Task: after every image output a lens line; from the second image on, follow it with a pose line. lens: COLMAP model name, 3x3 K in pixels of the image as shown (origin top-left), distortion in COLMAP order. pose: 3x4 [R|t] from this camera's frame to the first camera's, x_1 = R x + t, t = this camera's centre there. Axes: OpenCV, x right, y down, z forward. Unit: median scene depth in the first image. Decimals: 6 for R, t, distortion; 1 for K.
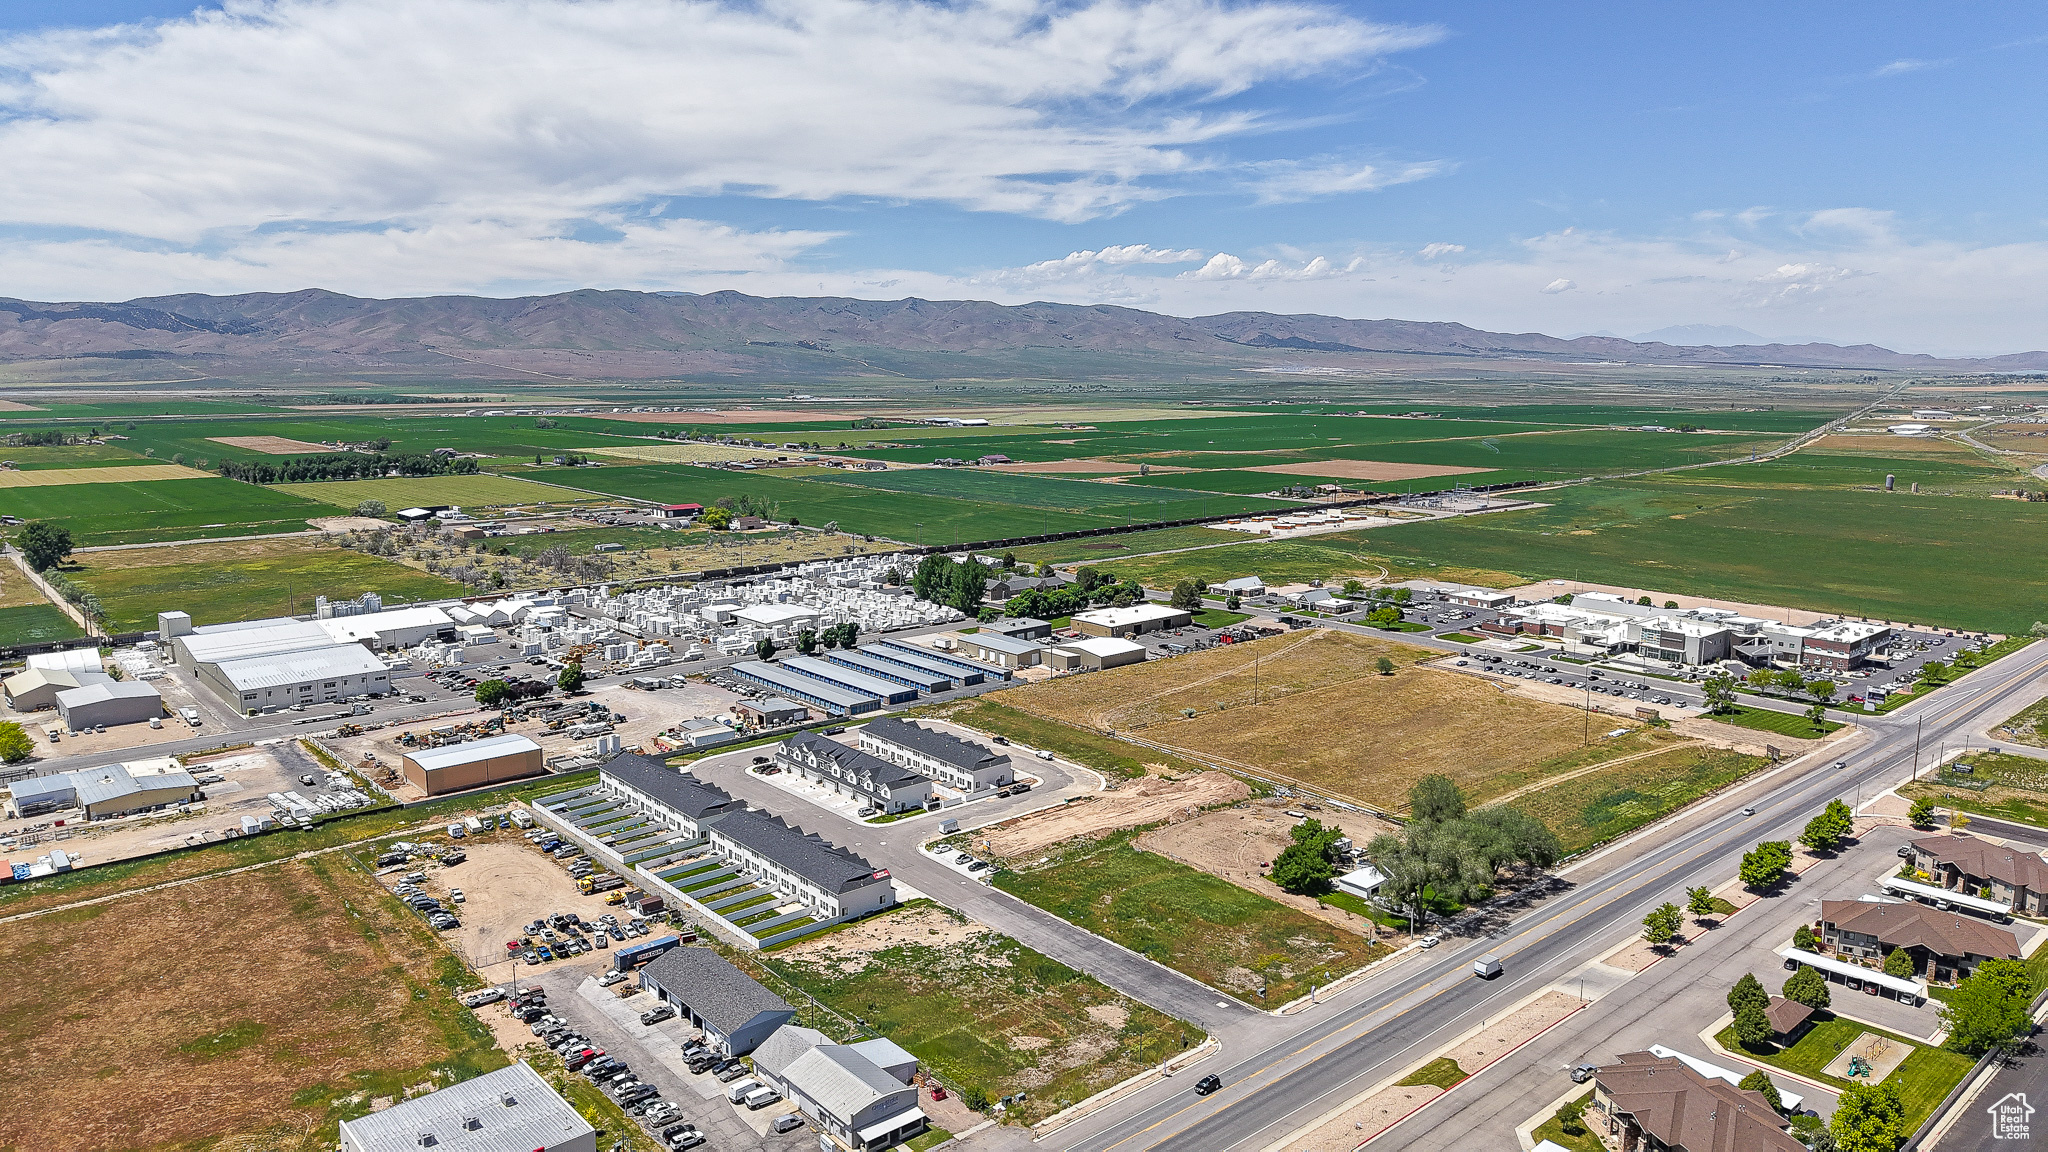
lens RADIAL K [[1362.8, 0, 1022.8], [0, 1362.8, 581.2], [0, 0, 1]] dist [0.051763, -0.064363]
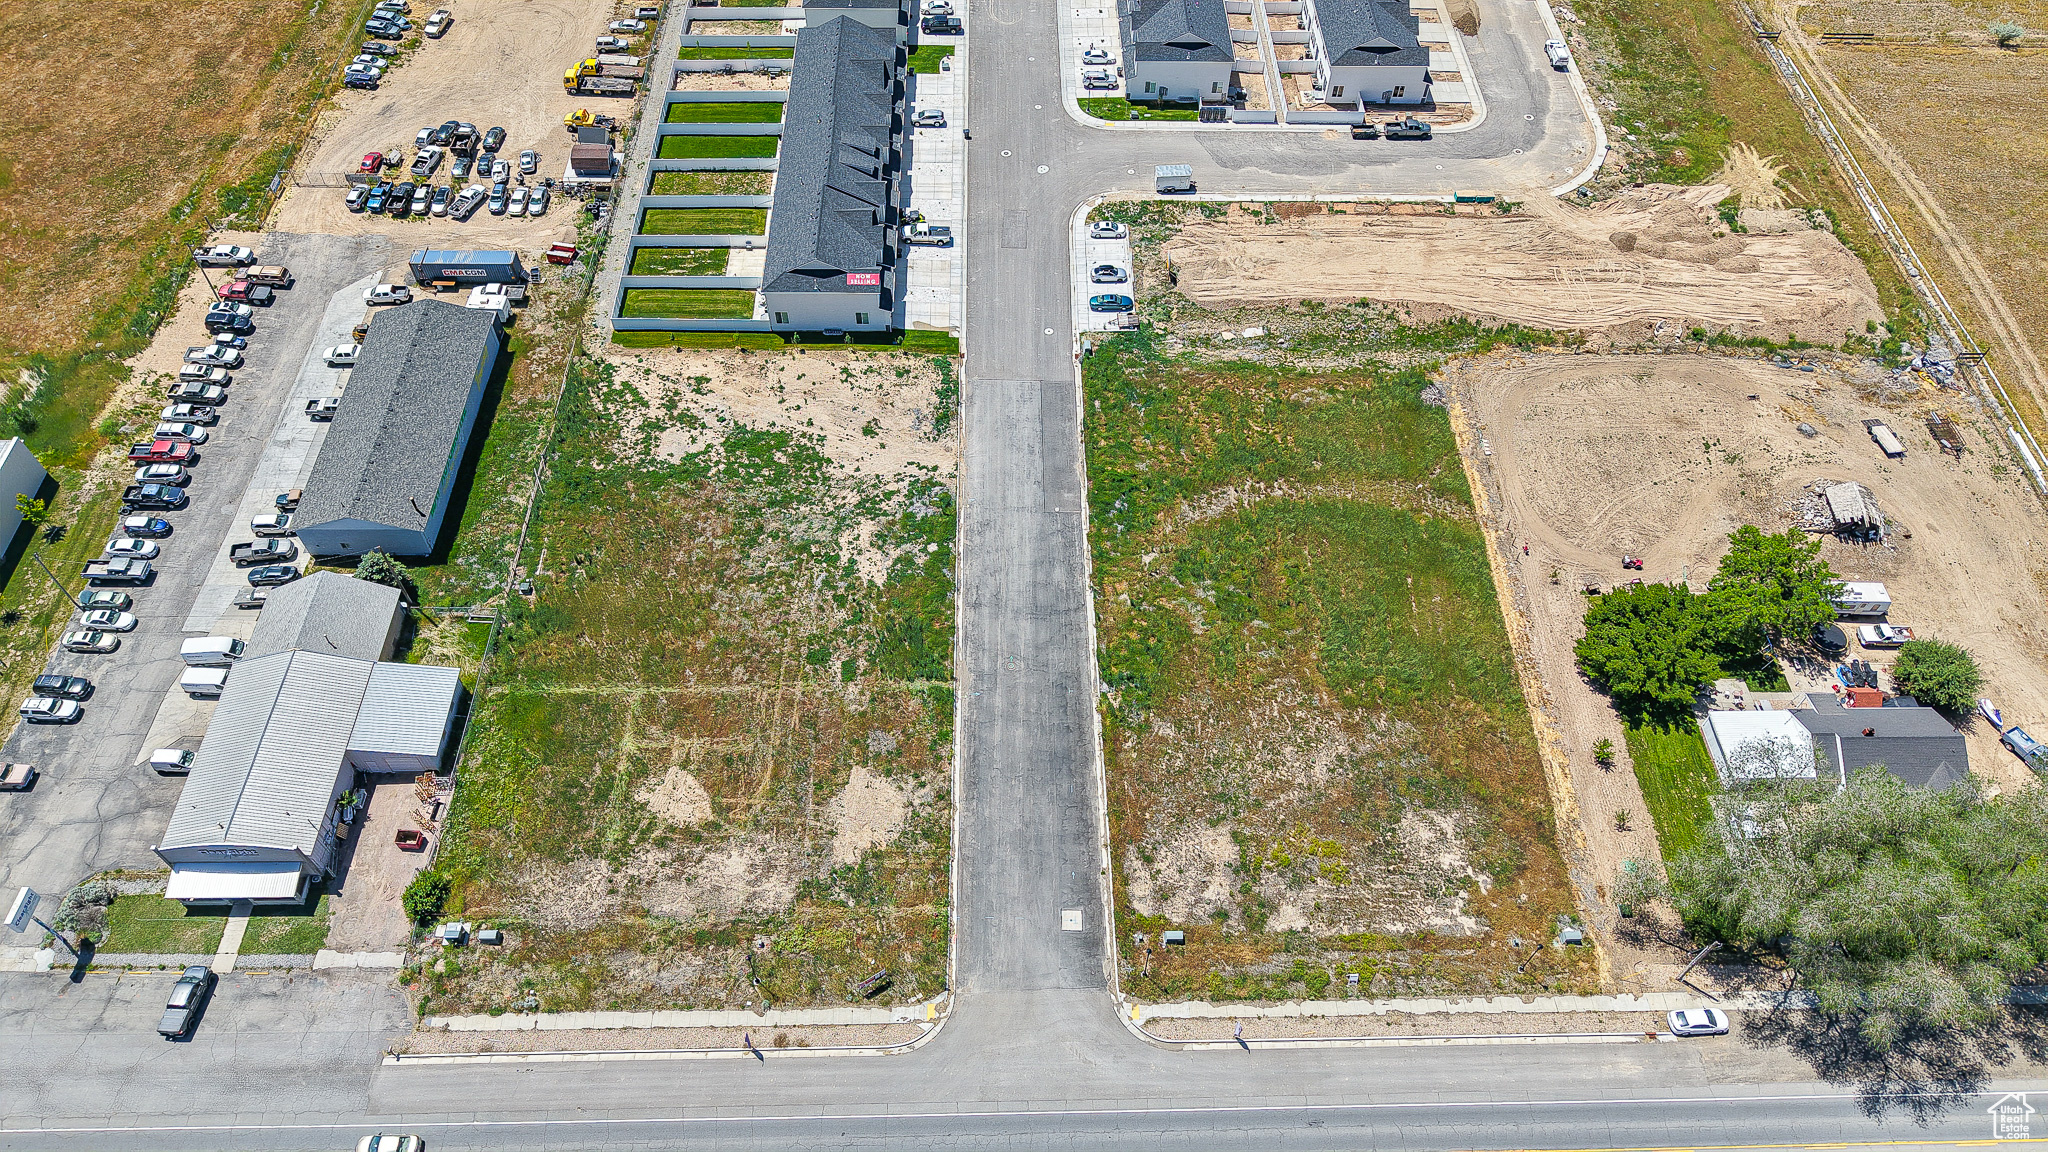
lens RADIAL K [[1384.6, 0, 1028.0], [0, 1384.6, 567.3], [0, 0, 1]] dist [0.042935, -0.054217]
pose [[0.767860, 0.511669, -0.385469, 0.170971], [-0.121919, 0.707436, 0.696182, -0.077020], [0.628910, -0.487574, 0.605594, 0.500040]]
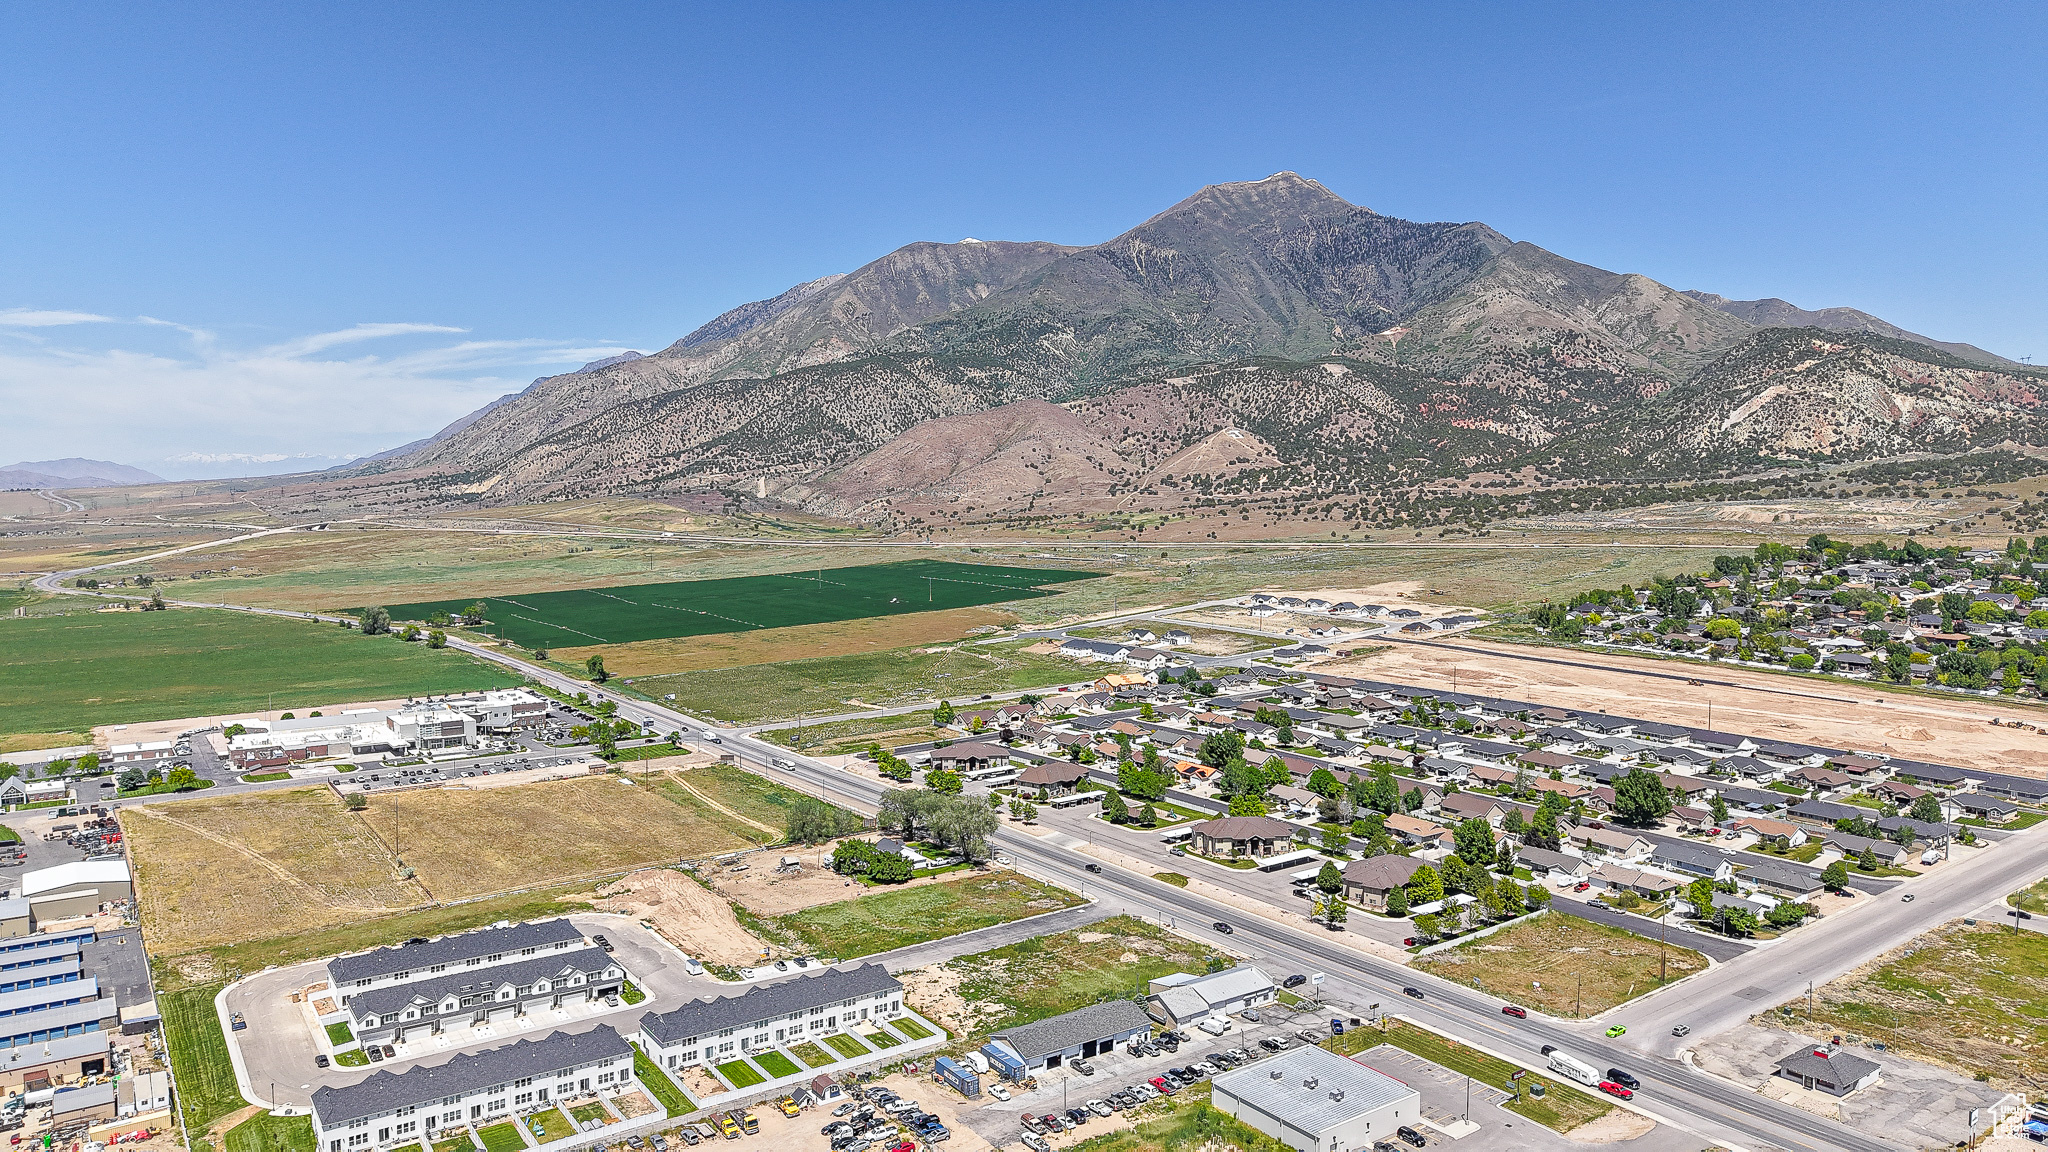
lens RADIAL K [[1362.8, 0, 1022.8], [0, 1362.8, 581.2], [0, 0, 1]] dist [0.051763, -0.064363]
pose [[0.104921, -0.078743, 0.991358, -0.876665], [0.165073, 0.984410, 0.060720, -0.099533], [-0.980685, 0.157276, 0.116283, 0.550193]]
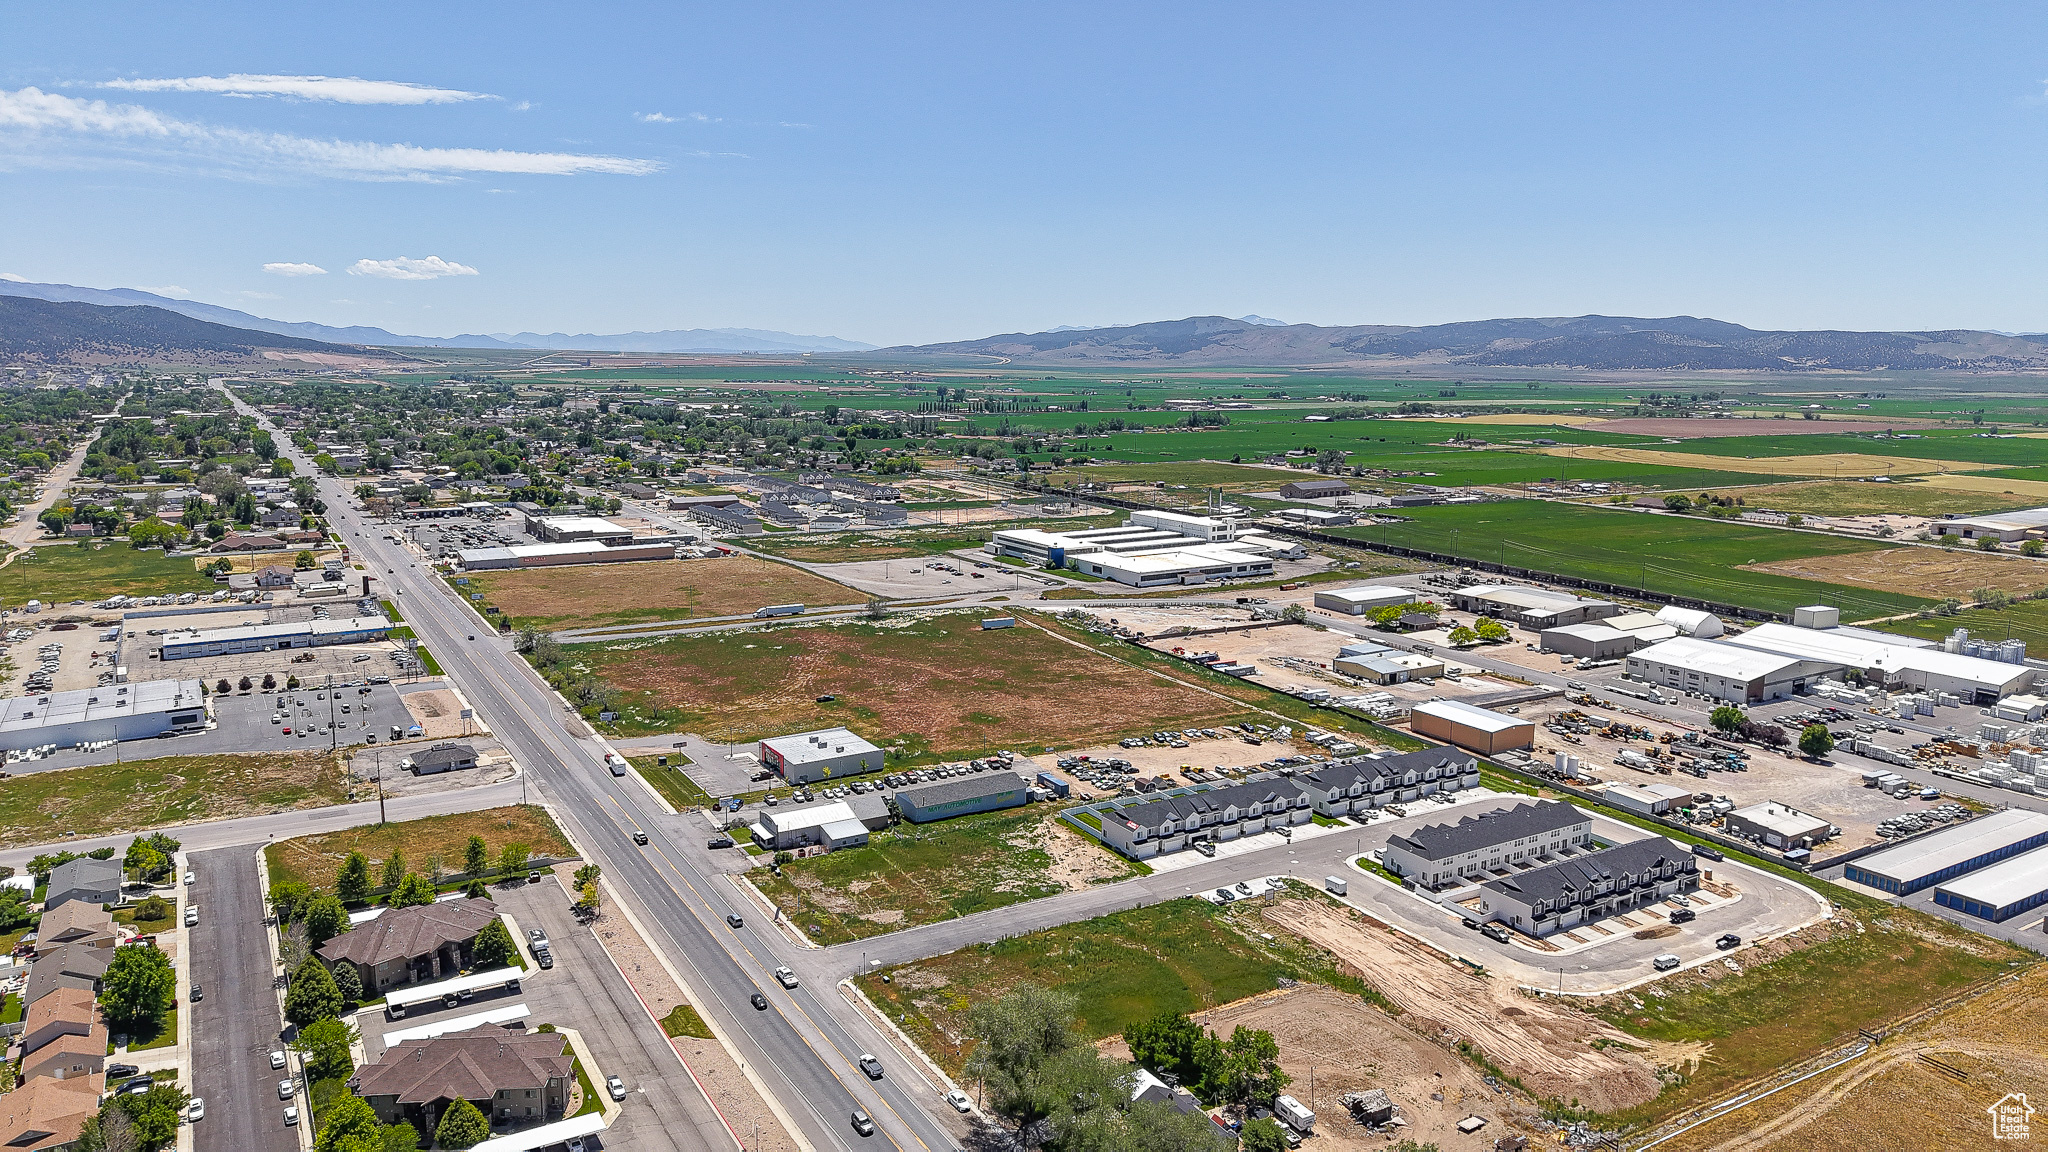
lens RADIAL K [[1362.8, 0, 1022.8], [0, 1362.8, 581.2], [0, 0, 1]] dist [0.051763, -0.064363]
pose [[-0.178086, 0.162246, -0.970547, 0.738420], [-0.172576, 0.965877, 0.193131, -0.135682], [0.968764, 0.201887, -0.144009, 0.798047]]
